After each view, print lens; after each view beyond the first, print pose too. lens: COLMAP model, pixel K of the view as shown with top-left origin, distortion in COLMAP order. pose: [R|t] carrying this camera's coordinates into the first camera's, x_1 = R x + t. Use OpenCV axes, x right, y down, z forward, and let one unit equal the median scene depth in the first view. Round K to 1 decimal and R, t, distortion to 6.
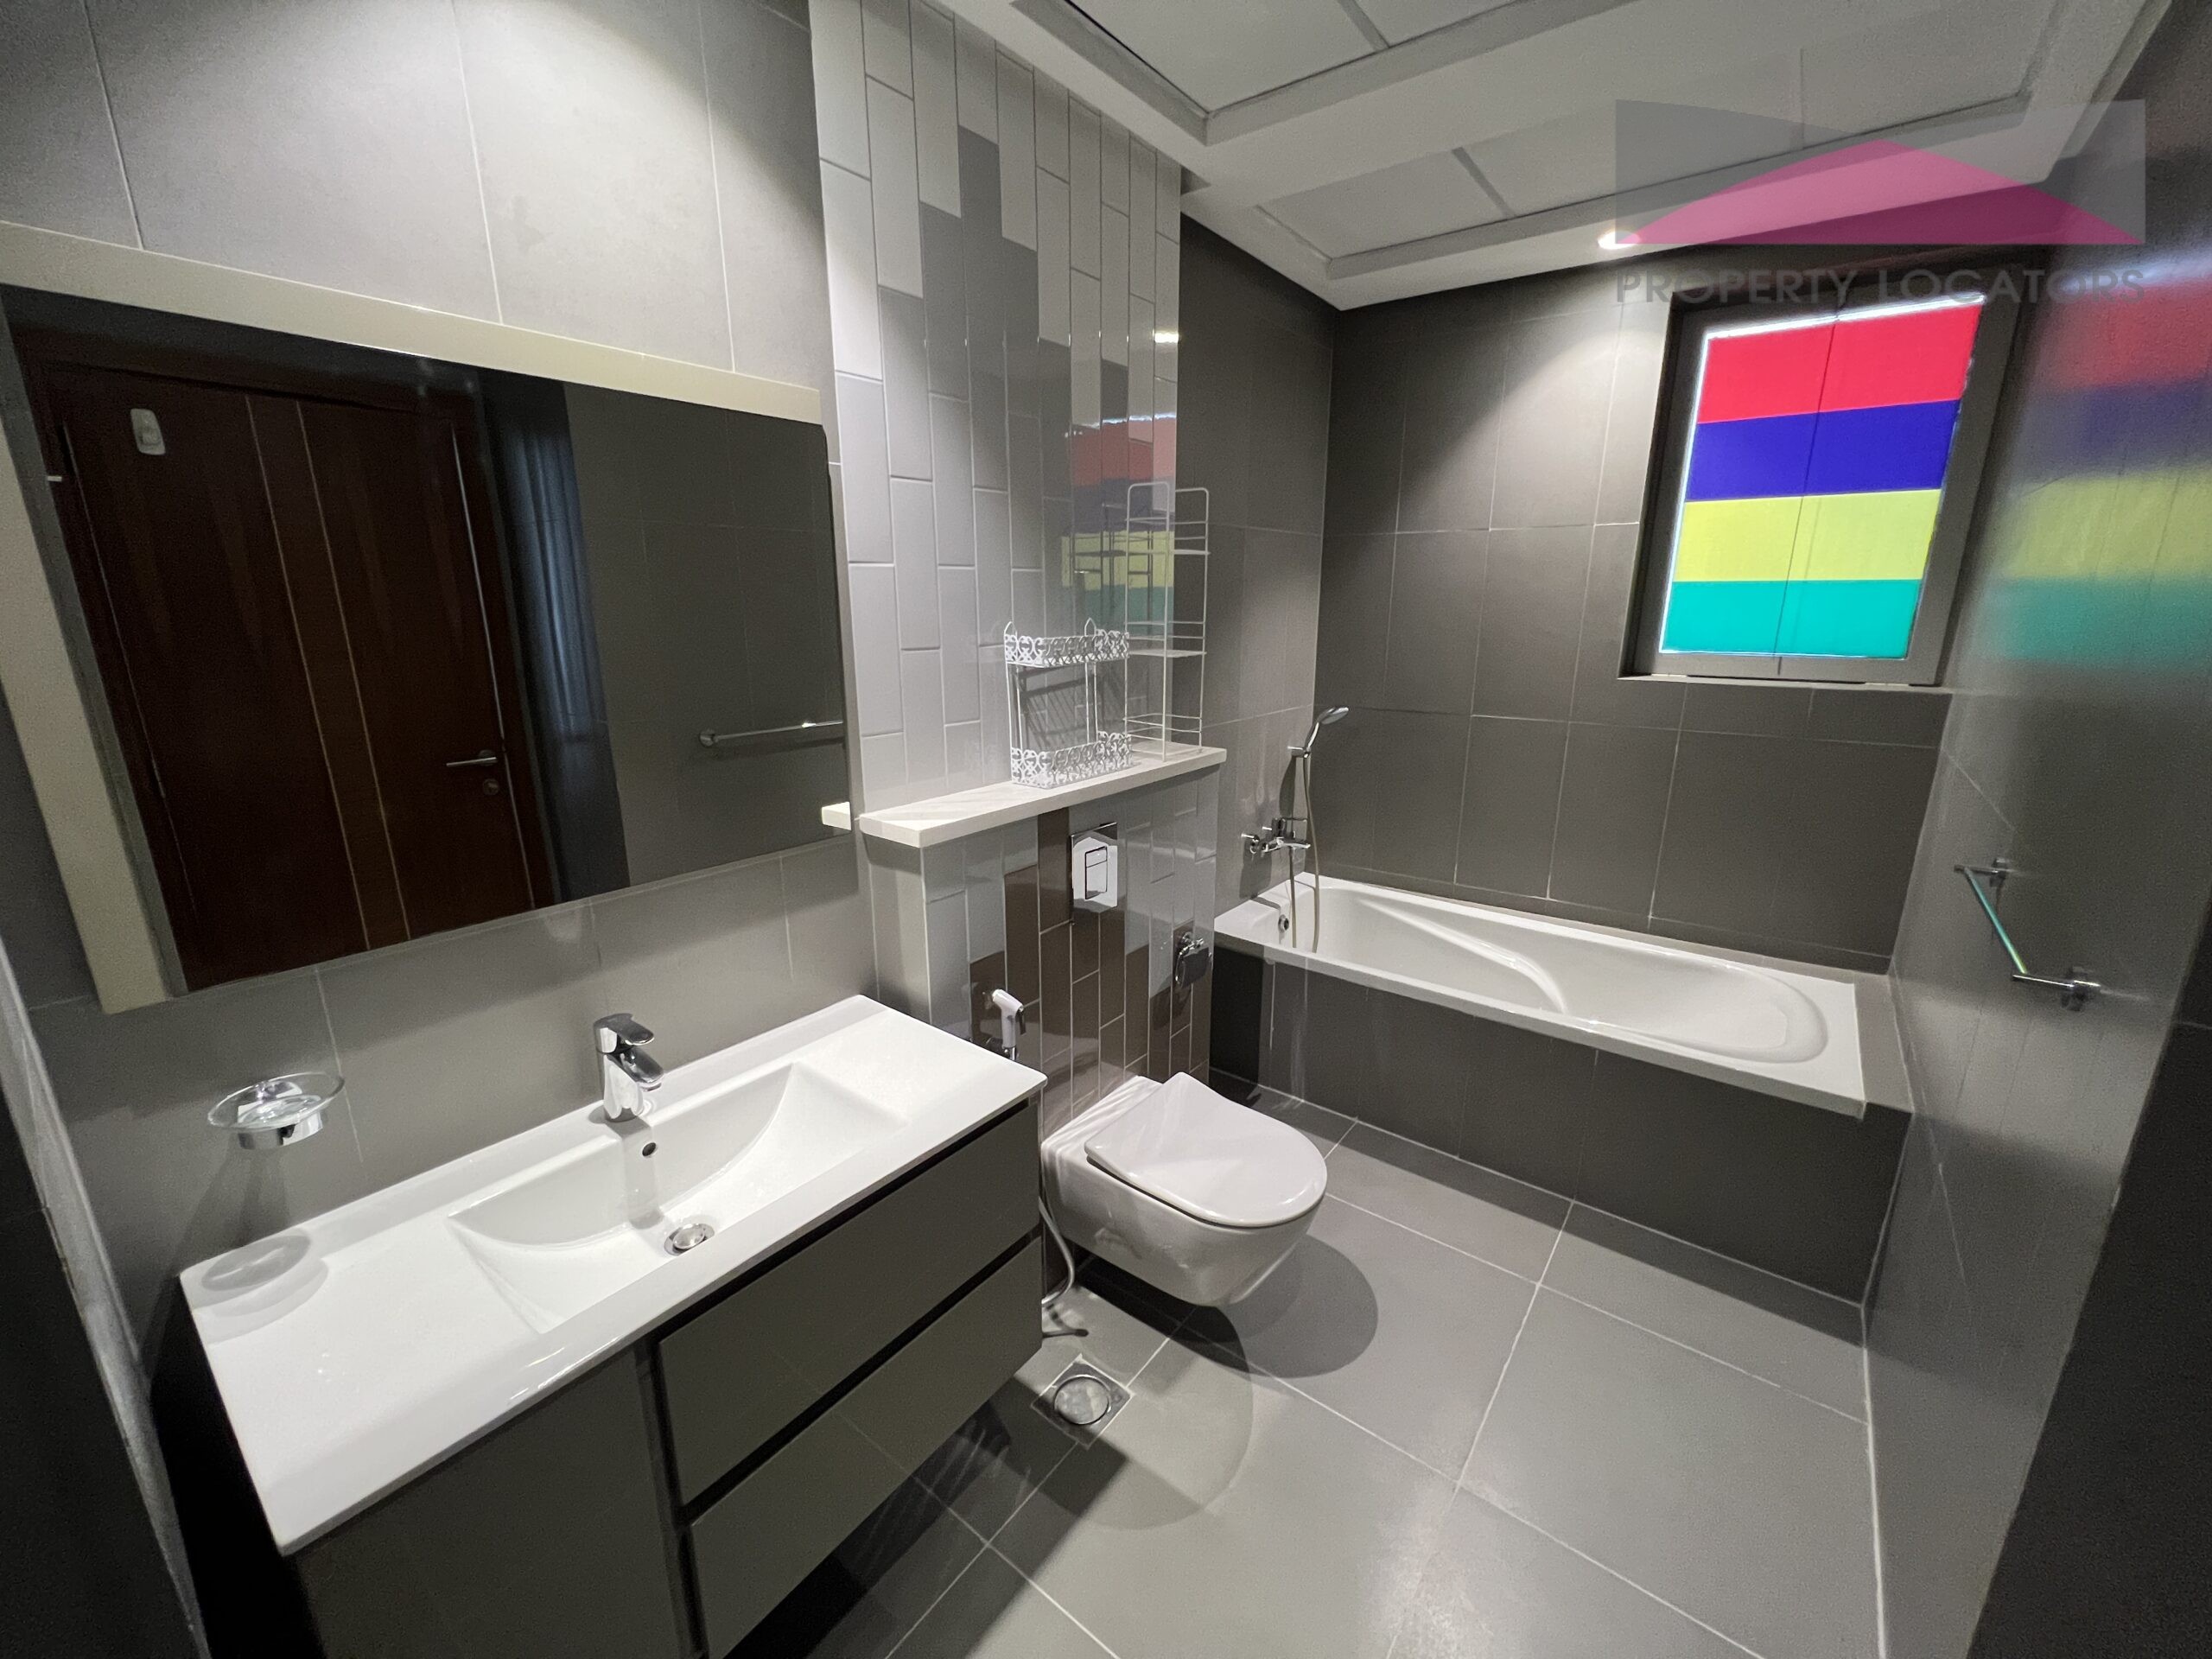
lens RADIAL K [[892.5, 0, 1106.5], [0, 892.5, 830.4], [0, 0, 1]] dist [0.001065, 0.000150]
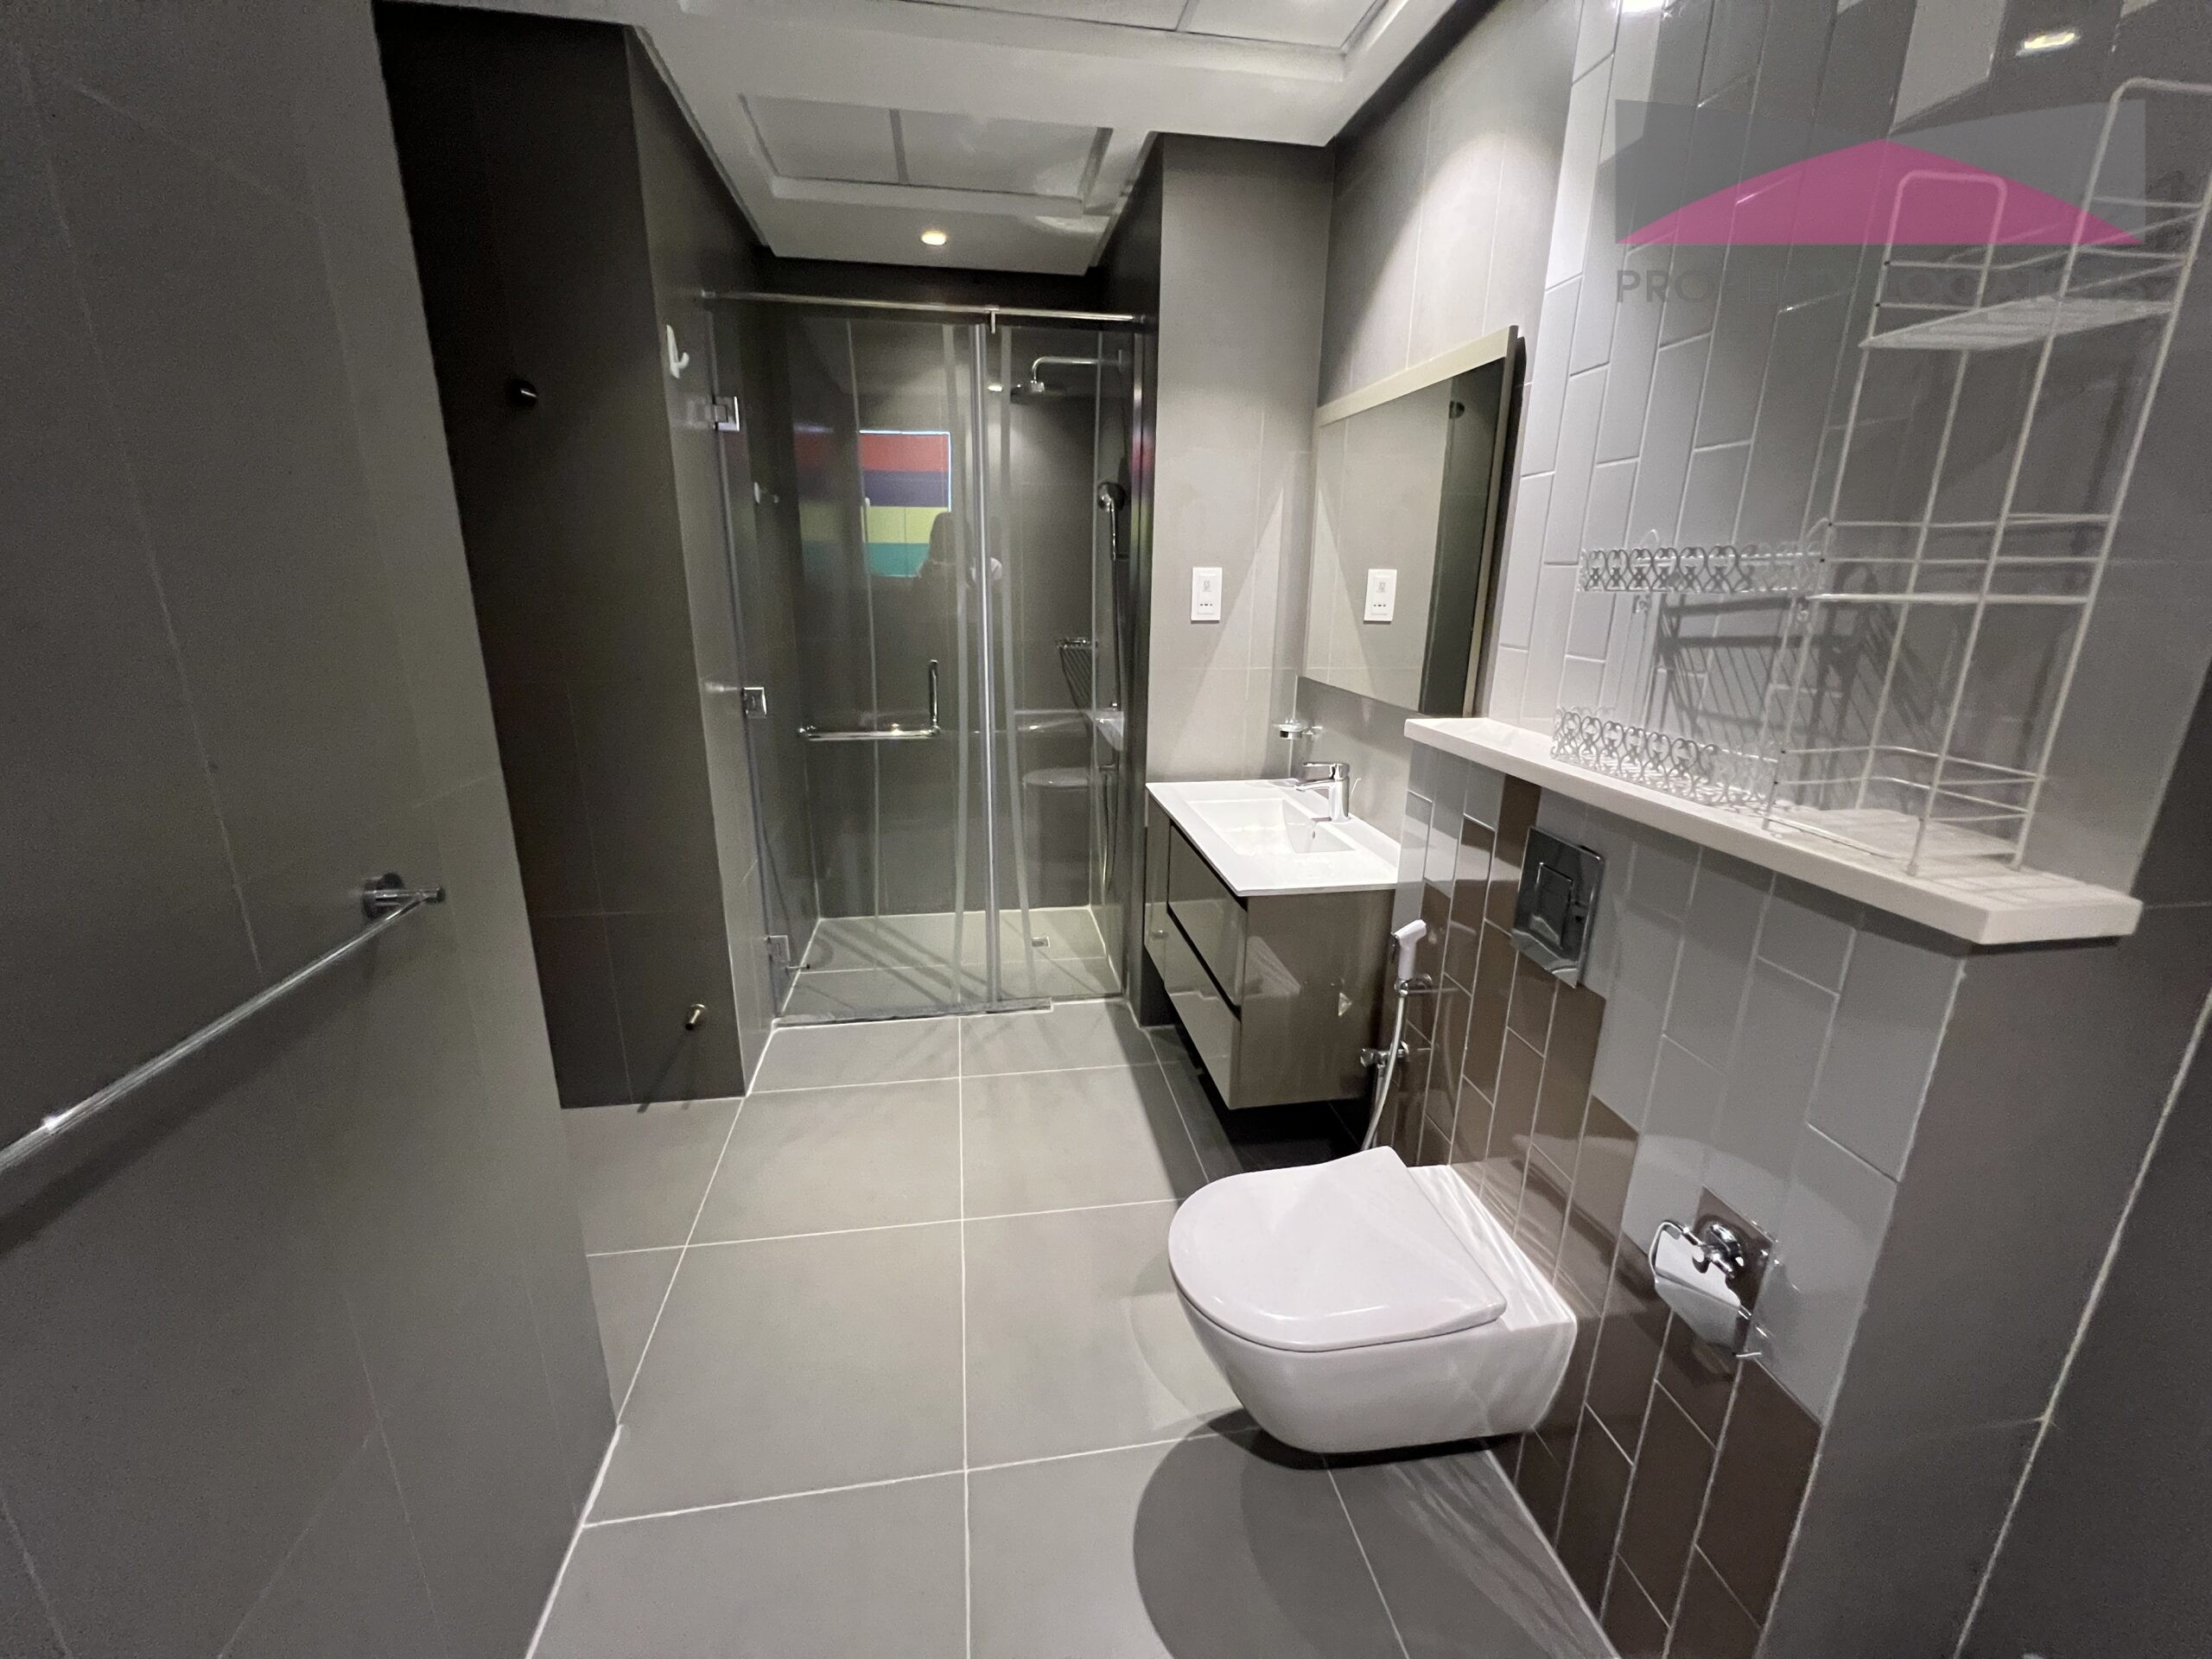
lens RADIAL K [[892.5, 0, 1098.8], [0, 892.5, 823.4], [0, 0, 1]] dist [0.001065, 0.000150]
pose [[-0.682775, 0.191943, -0.704966, 0.685423], [-0.194190, 0.882497, 0.428357, -0.229684], [0.704350, 0.429369, -0.565273, 1.108582]]
